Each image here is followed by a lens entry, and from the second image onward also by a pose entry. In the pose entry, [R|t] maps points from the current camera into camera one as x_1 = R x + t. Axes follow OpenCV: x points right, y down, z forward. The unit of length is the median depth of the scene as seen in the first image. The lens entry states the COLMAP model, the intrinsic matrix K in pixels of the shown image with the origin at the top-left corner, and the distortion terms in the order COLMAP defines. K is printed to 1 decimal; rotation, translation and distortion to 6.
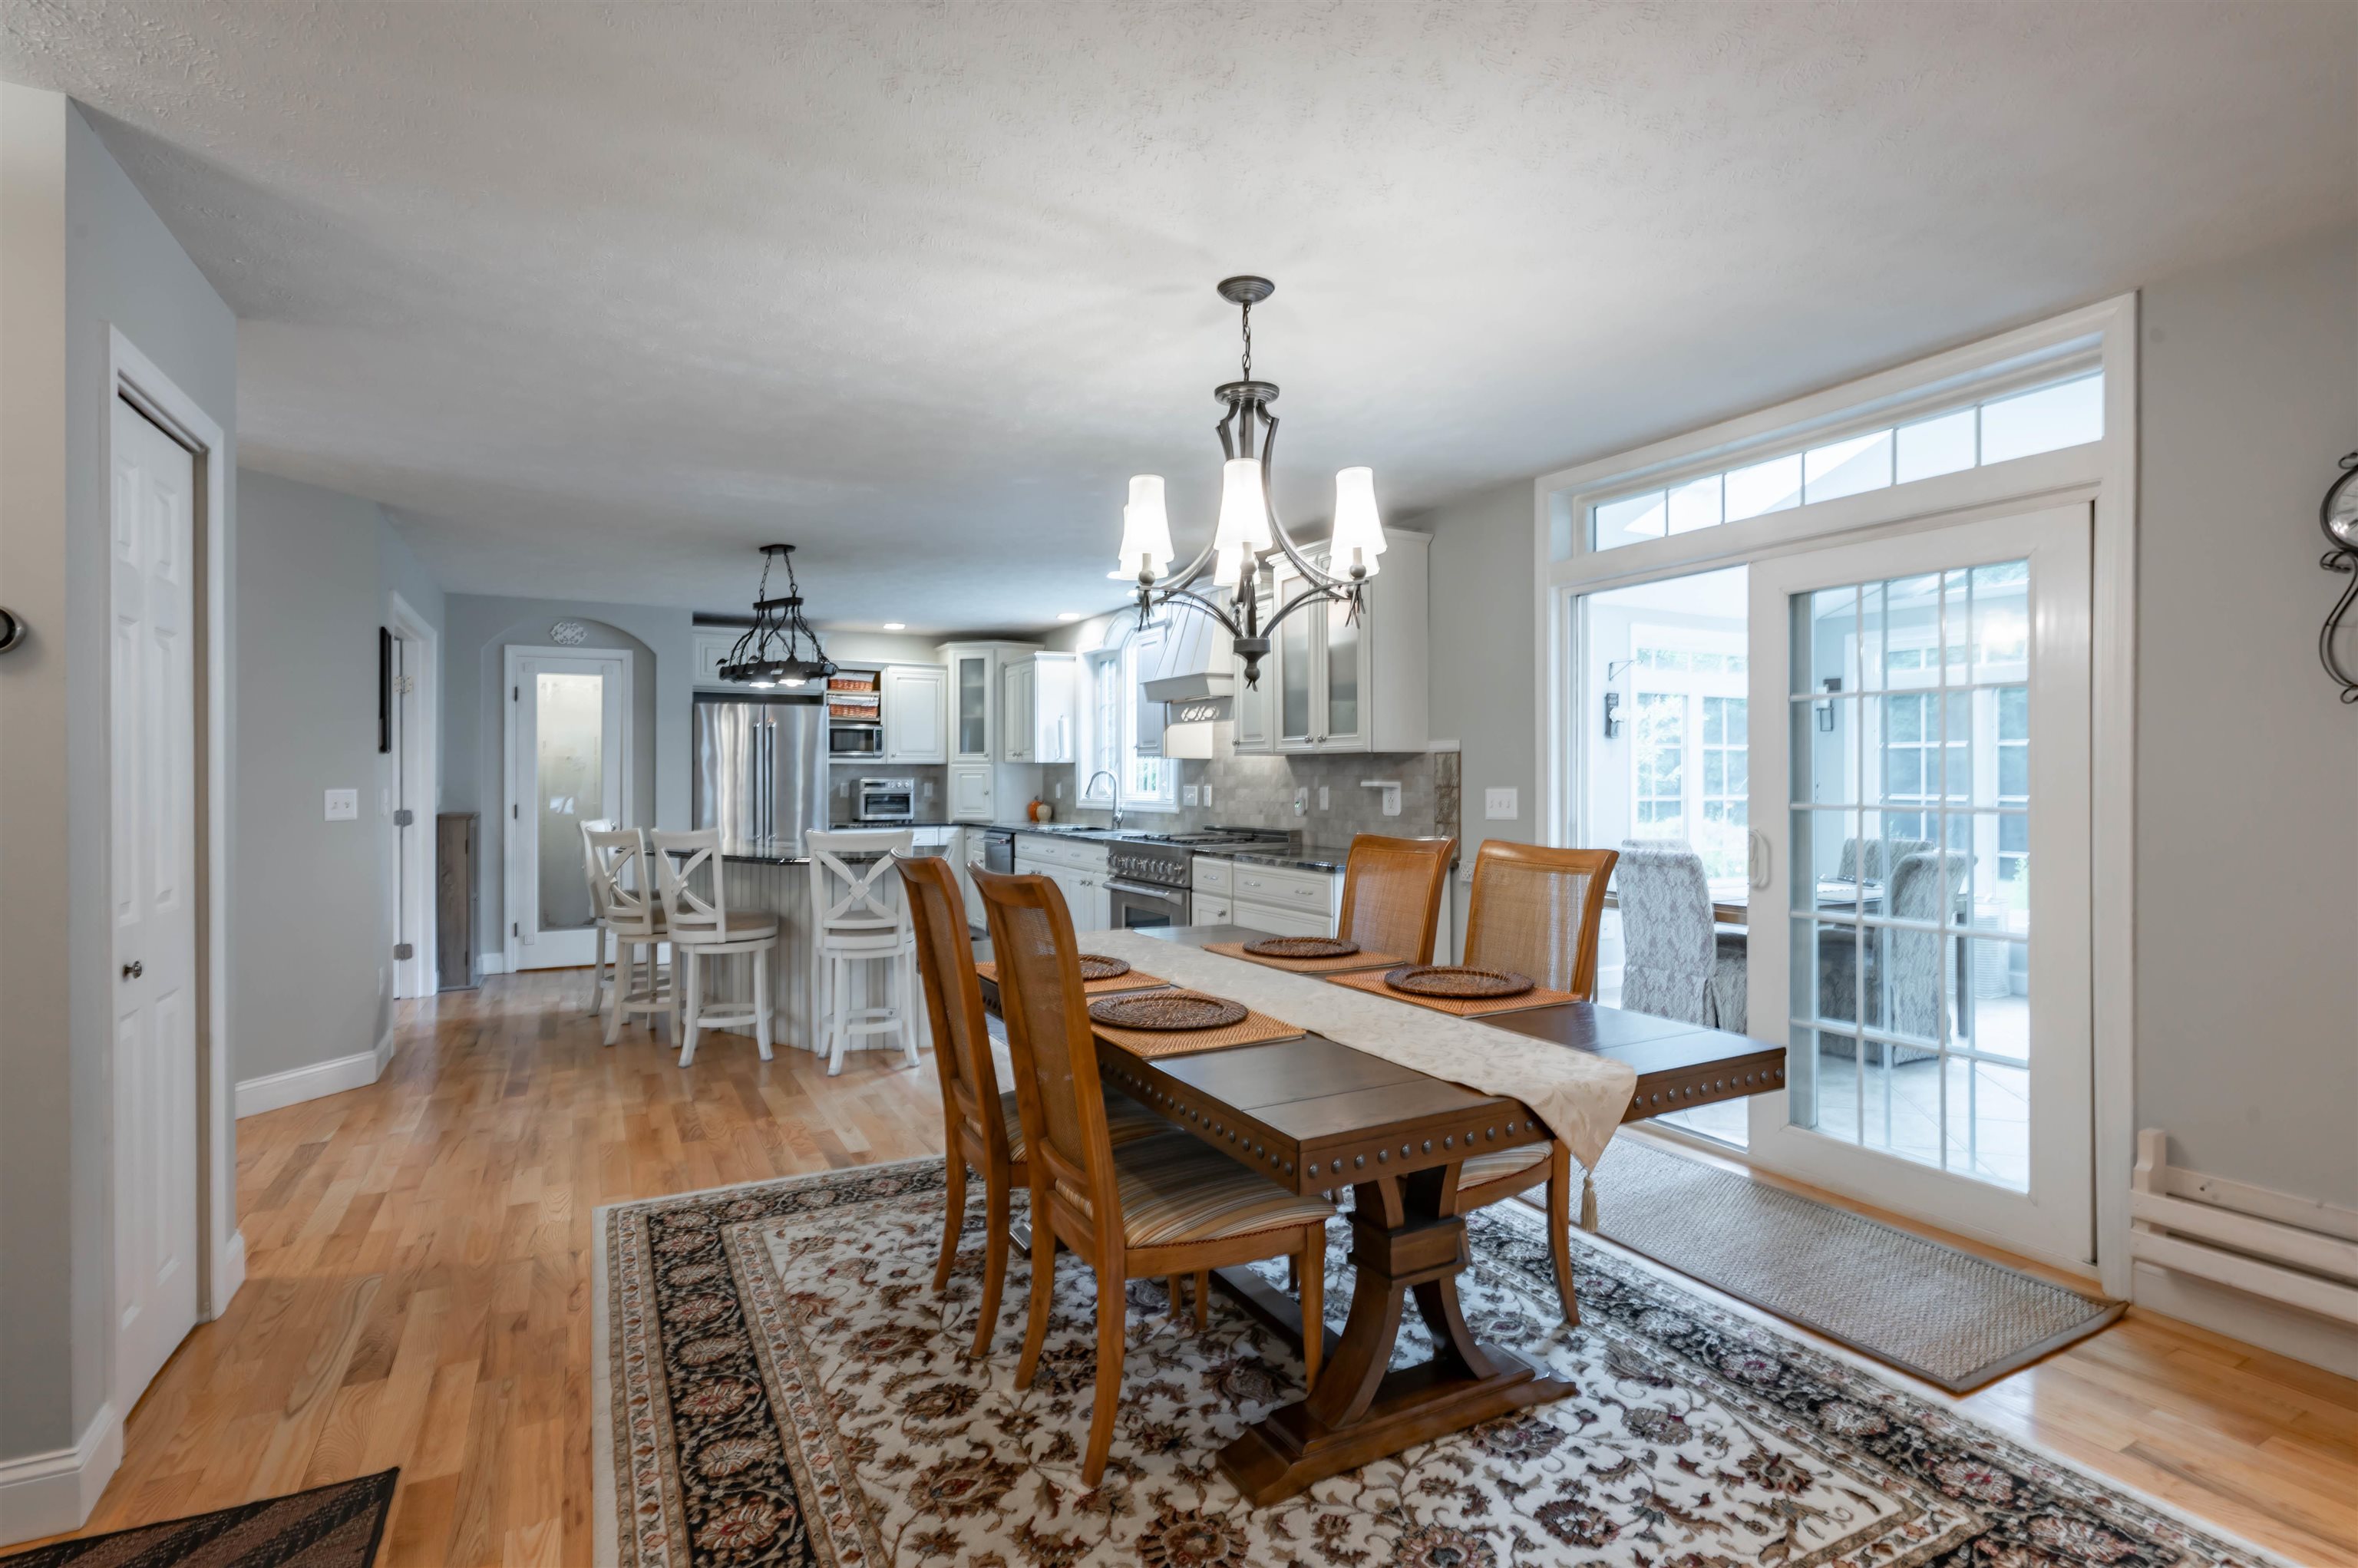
lens RADIAL K [[1145.0, 0, 1161.6], [0, 1145.0, 780.2], [0, 0, 1]] dist [-0.010536, 0.005359]
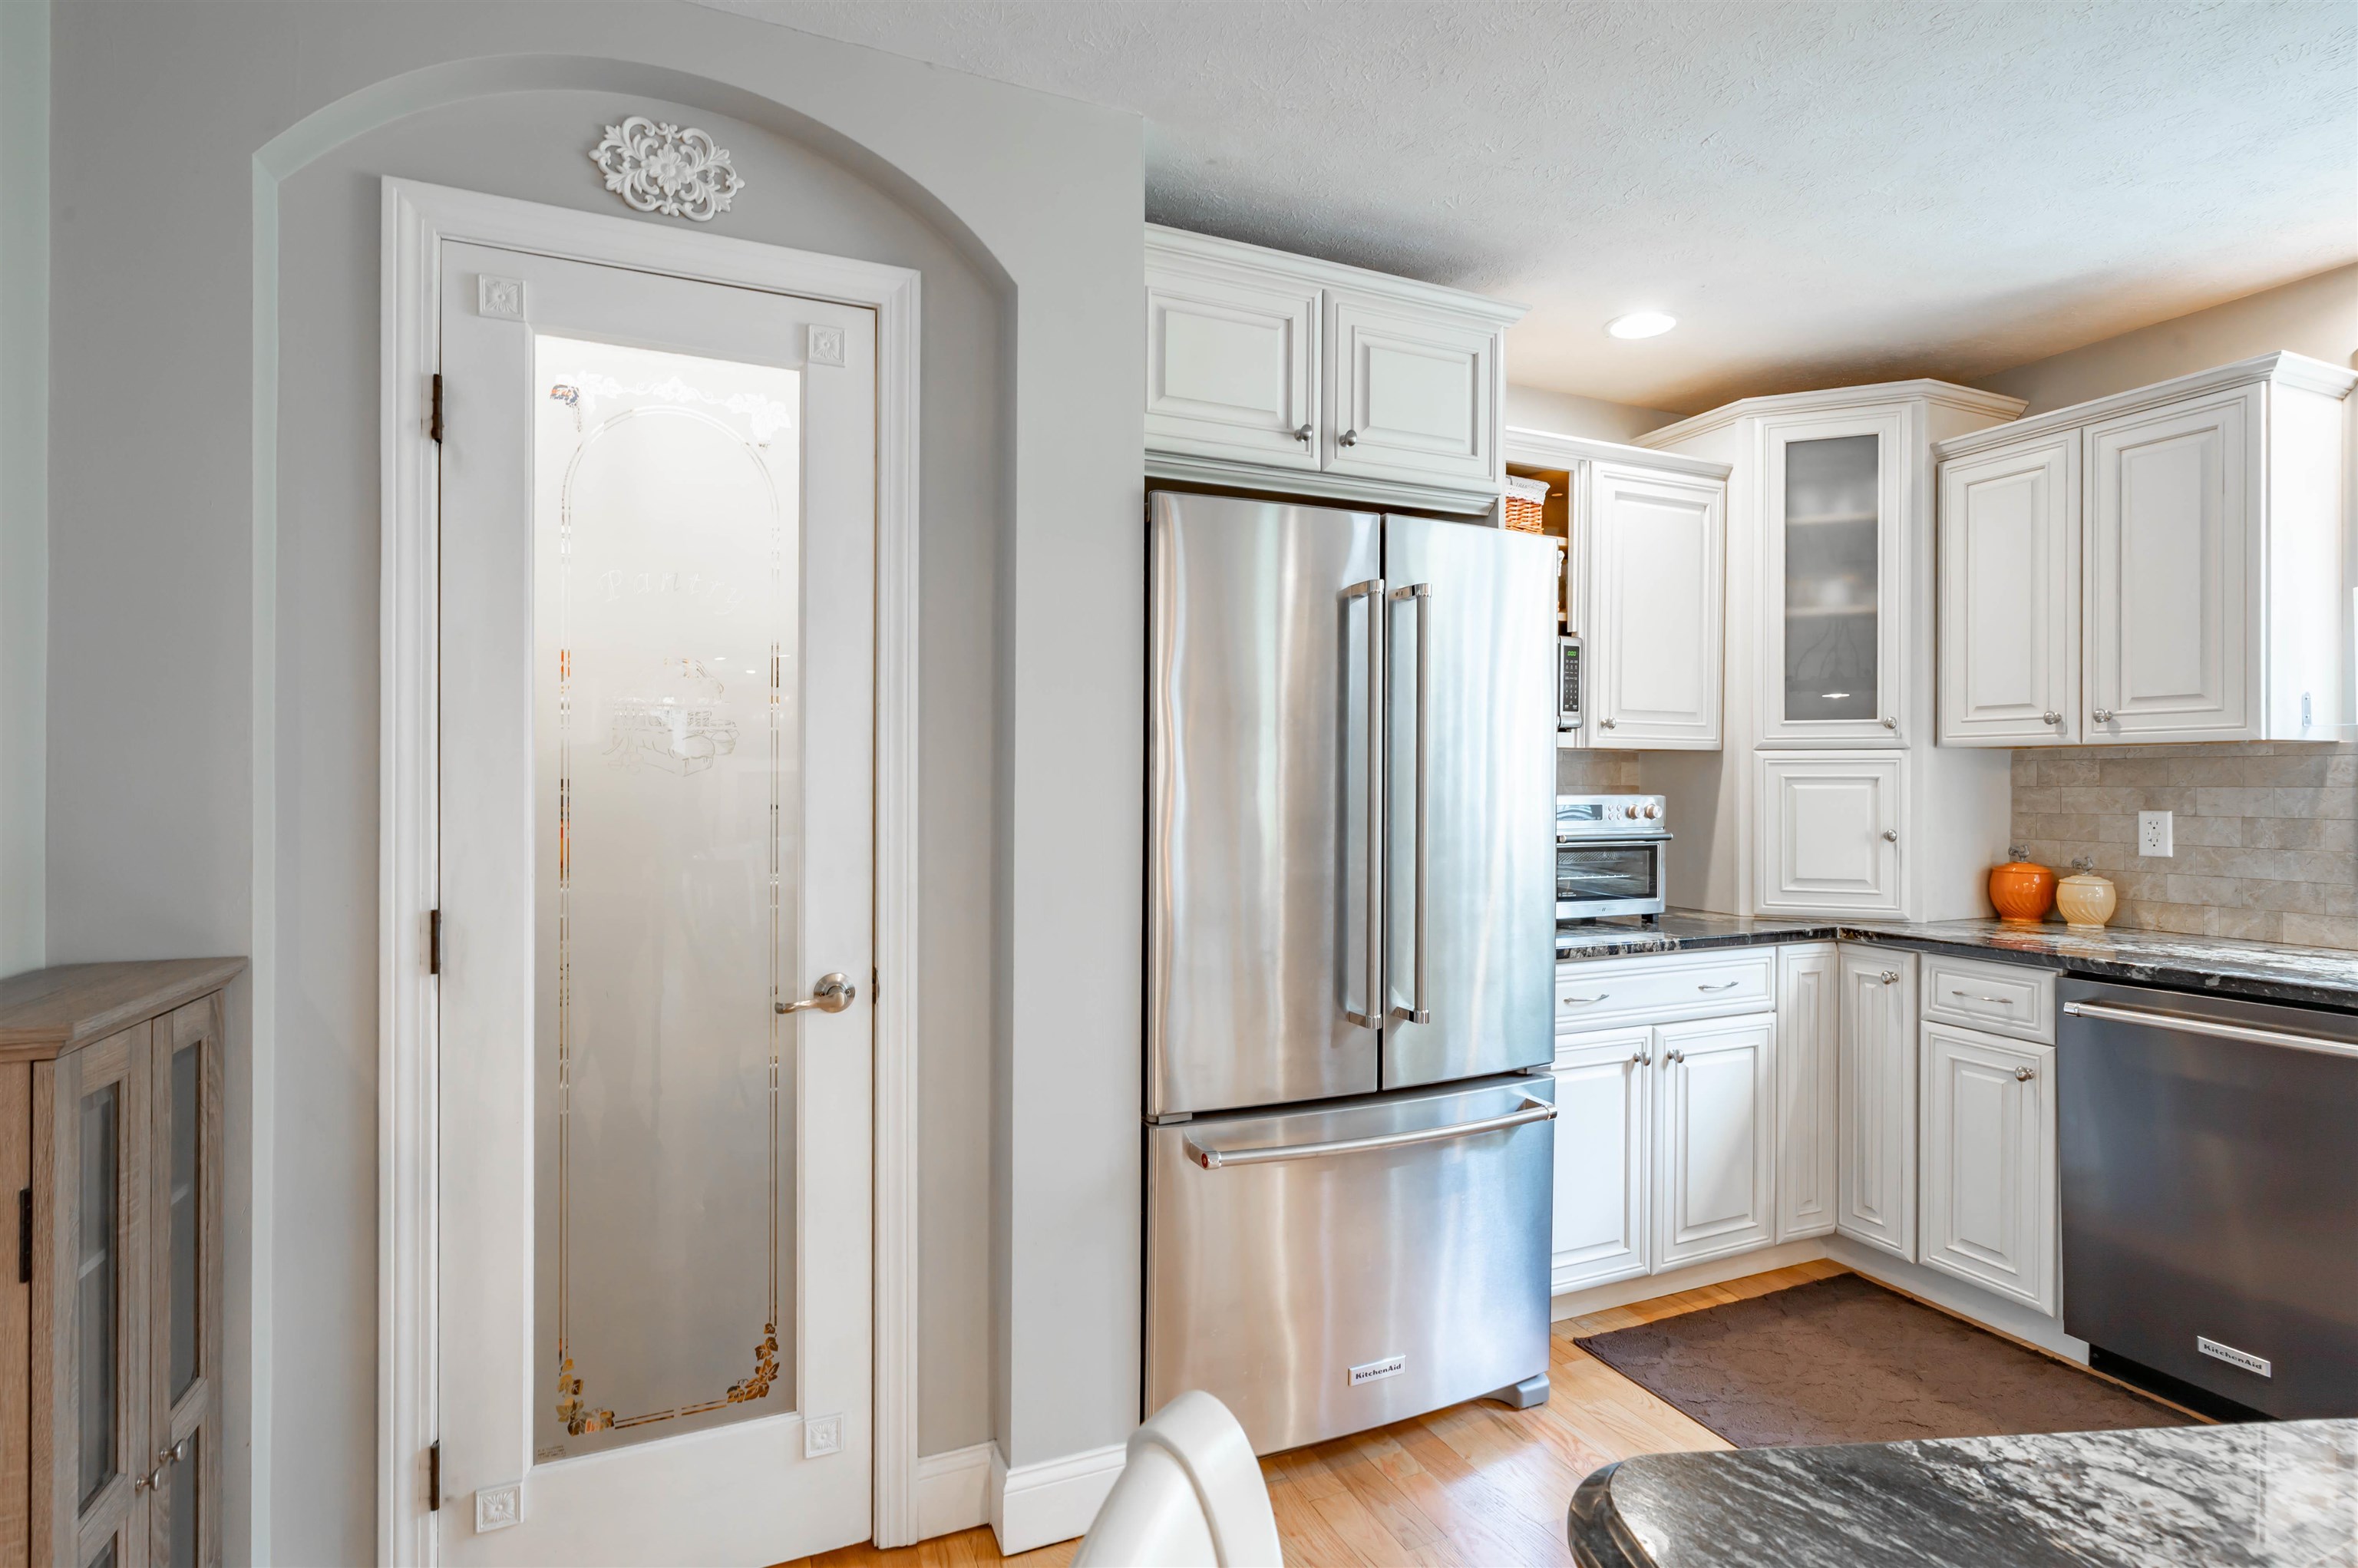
lens RADIAL K [[1145.0, 0, 1177.4], [0, 1145.0, 789.5], [0, 0, 1]] dist [-0.010536, 0.005359]
pose [[0.996019, 0.003860, -0.089061, -0.415859], [-0.003540, 0.999987, 0.003761, -0.003780], [0.089075, -0.003431, 0.996019, 0.819896]]
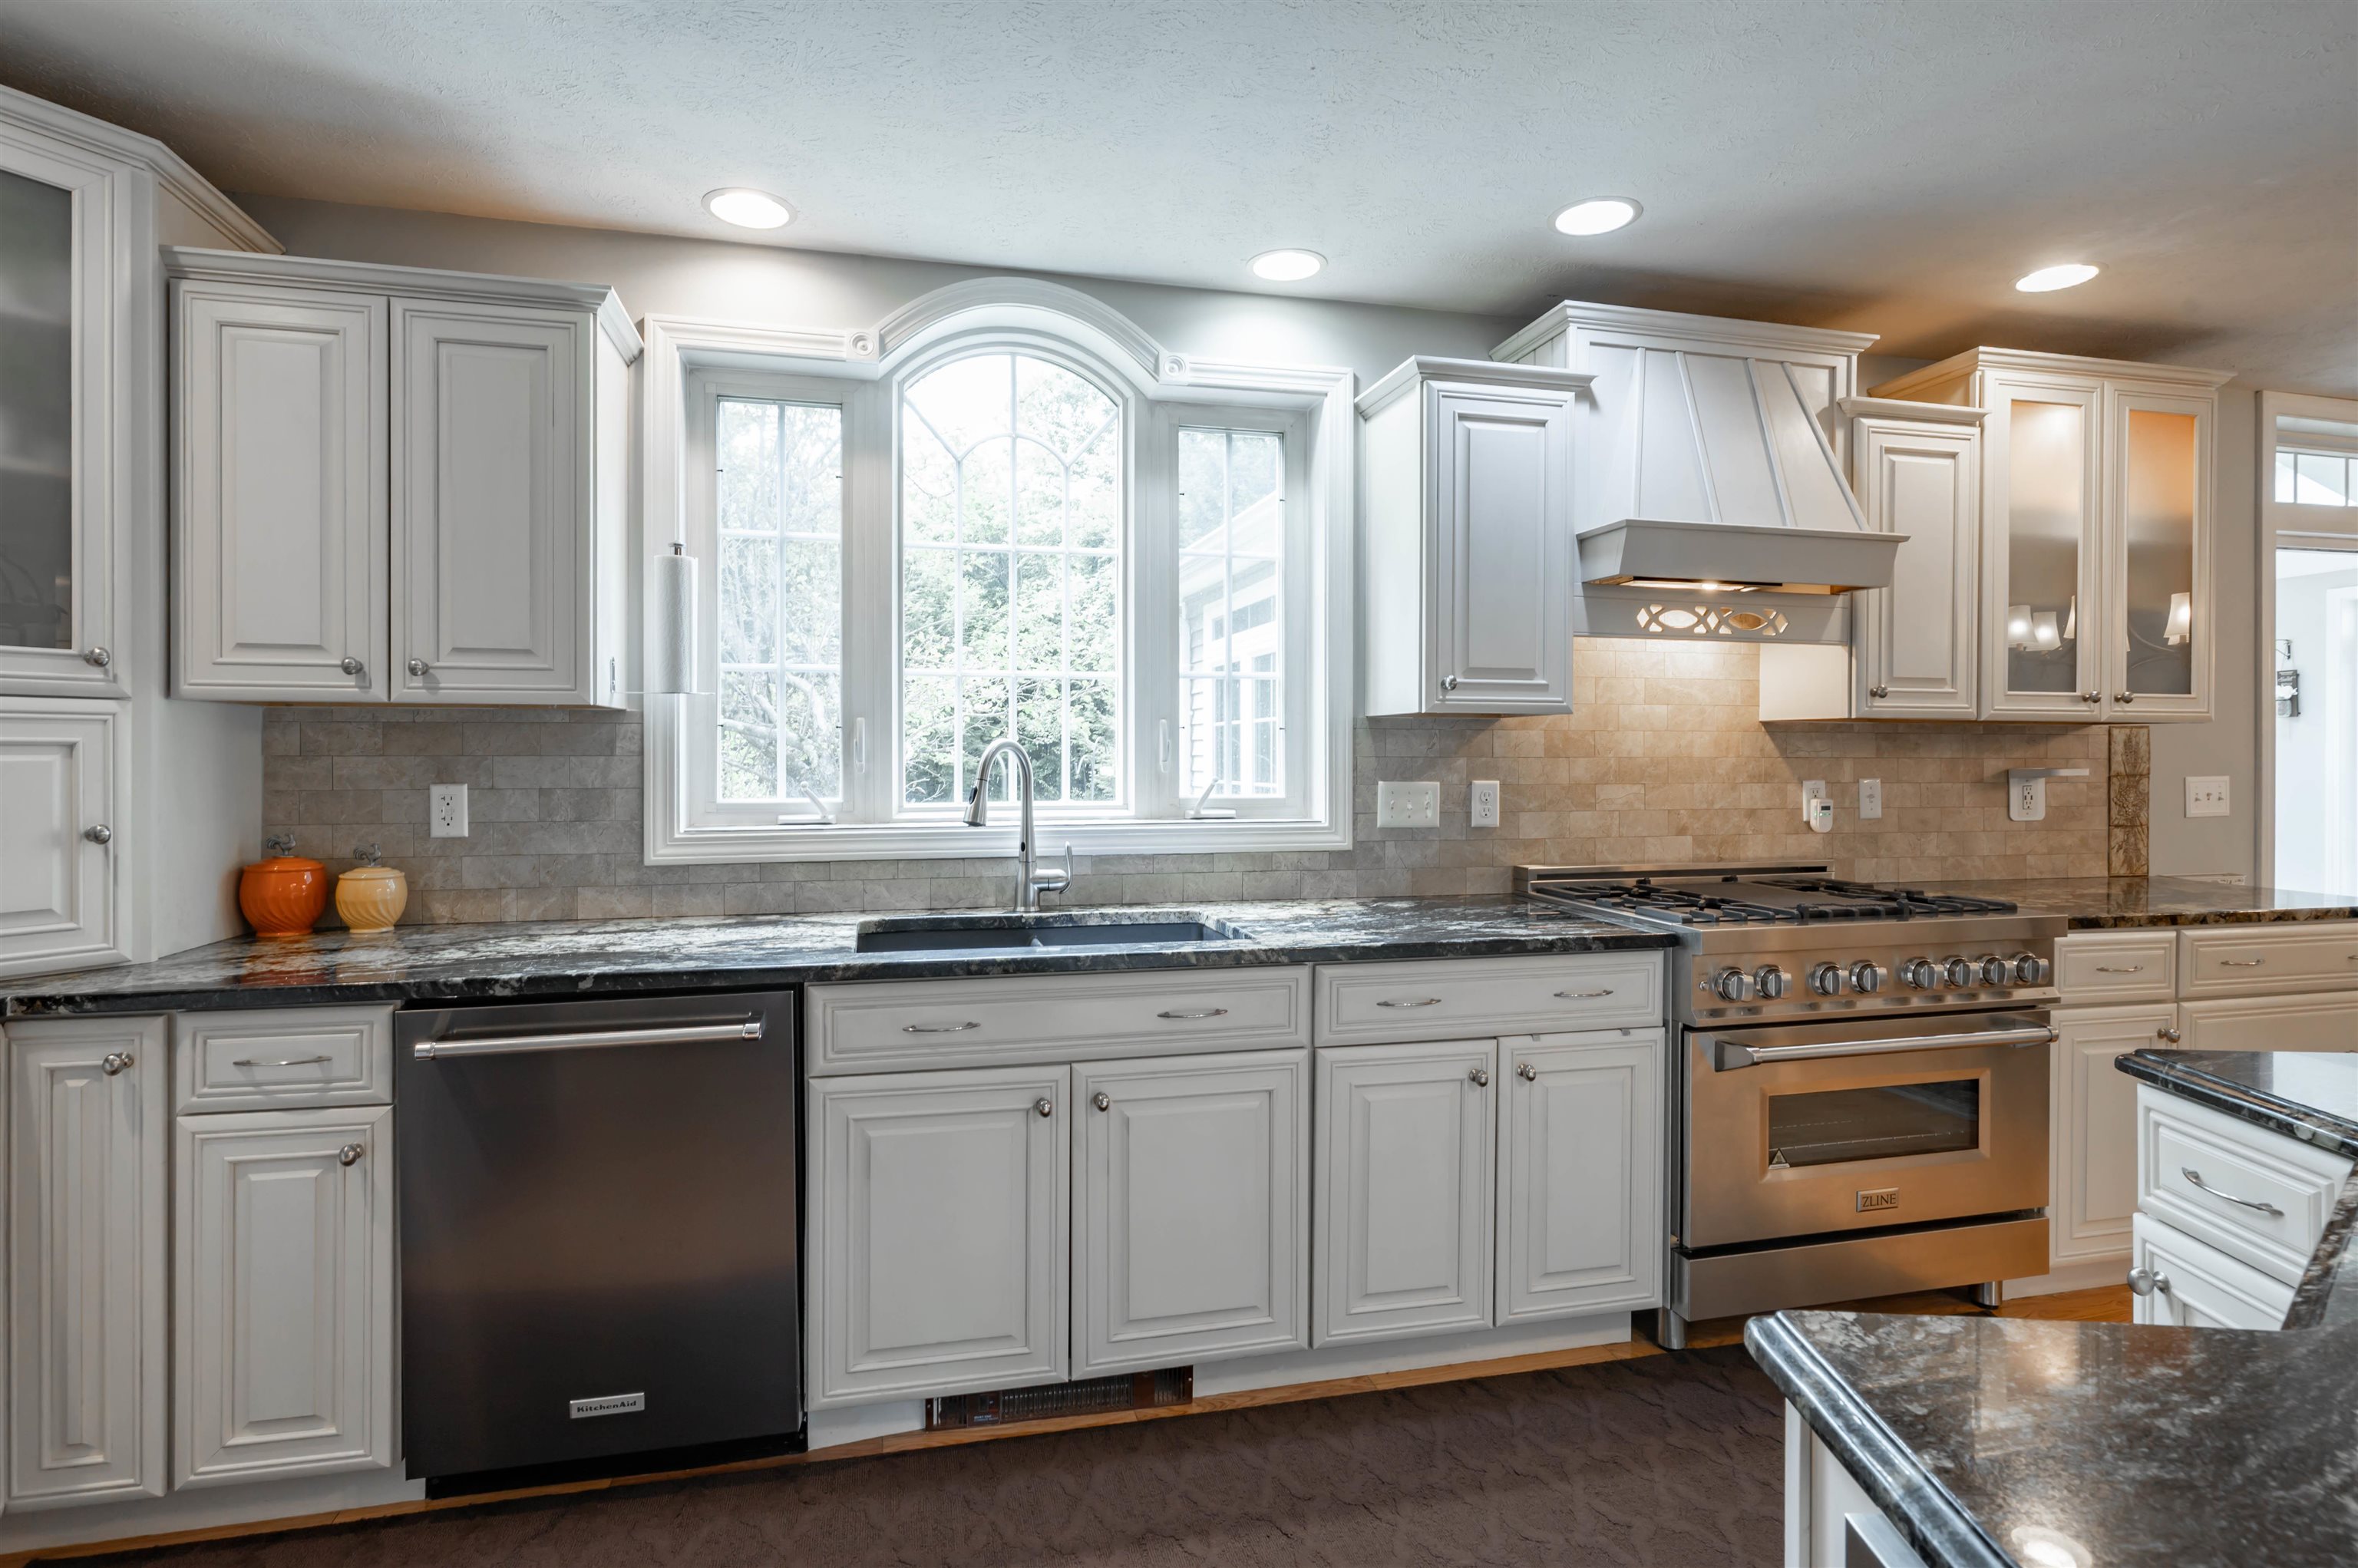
lens RADIAL K [[1145.0, 0, 1169.9], [0, 1145.0, 754.2], [0, 0, 1]] dist [-0.010536, 0.005359]
pose [[0.244729, 0.000292, 0.969591, -0.388523], [-0.000427, 1.000000, -0.000193, -0.004929], [-0.969591, -0.000367, 0.244729, 0.954020]]
